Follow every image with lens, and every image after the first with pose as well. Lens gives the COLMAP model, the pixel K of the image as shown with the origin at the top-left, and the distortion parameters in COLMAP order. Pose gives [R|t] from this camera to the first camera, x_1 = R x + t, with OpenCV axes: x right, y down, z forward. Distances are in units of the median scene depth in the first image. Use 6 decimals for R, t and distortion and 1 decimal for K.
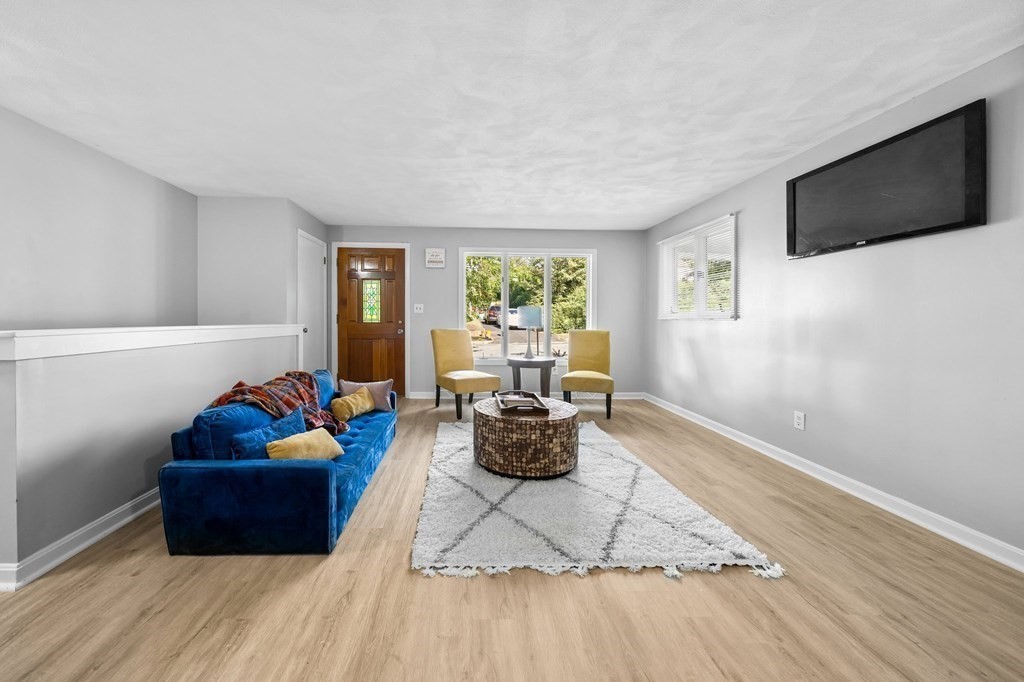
lens RADIAL K [[365.5, 0, 499.2], [0, 365.5, 320.5], [0, 0, 1]] dist [-0.003479, -0.000026]
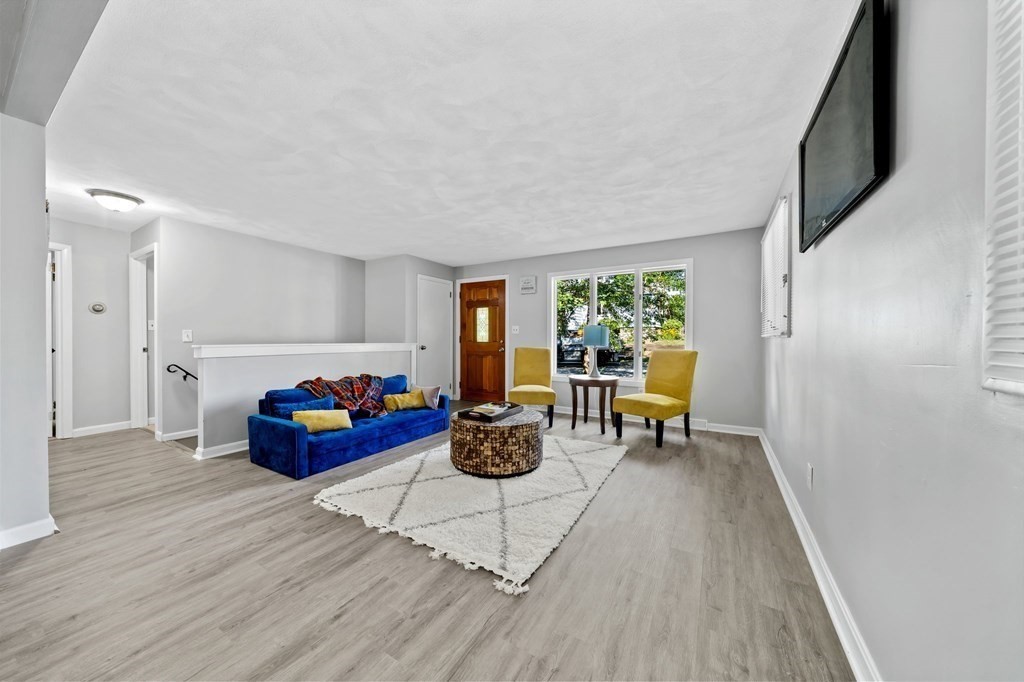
lens RADIAL K [[352.1, 0, 512.0], [0, 352.1, 341.0], [0, 0, 1]] dist [-0.000965, -0.000078]
pose [[0.838974, -0.003495, -0.544160, 0.804534], [0.004226, 0.999991, 0.000092, 0.005904], [0.544155, -0.002377, 0.838981, 0.119779]]
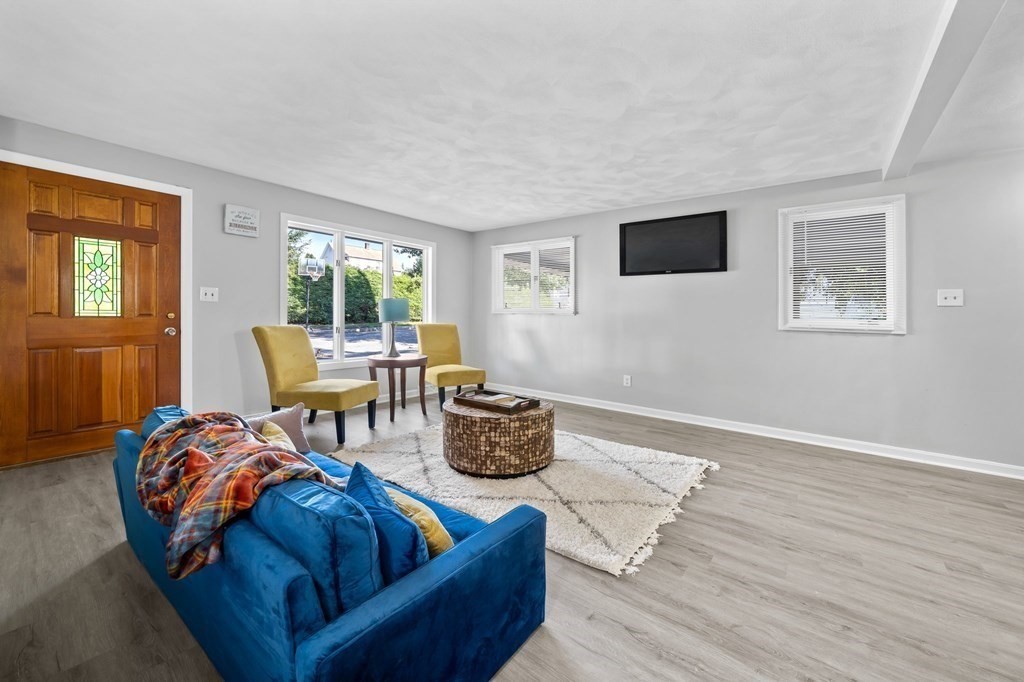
lens RADIAL K [[364.4, 0, 526.5], [0, 364.4, 309.7], [0, 0, 1]] dist [-0.000764, 0.000070]
pose [[0.663468, 0.012636, 0.748098, -0.698591], [-0.008693, 0.999920, -0.009179, -0.010220], [-0.748154, -0.000413, 0.663525, 0.334474]]
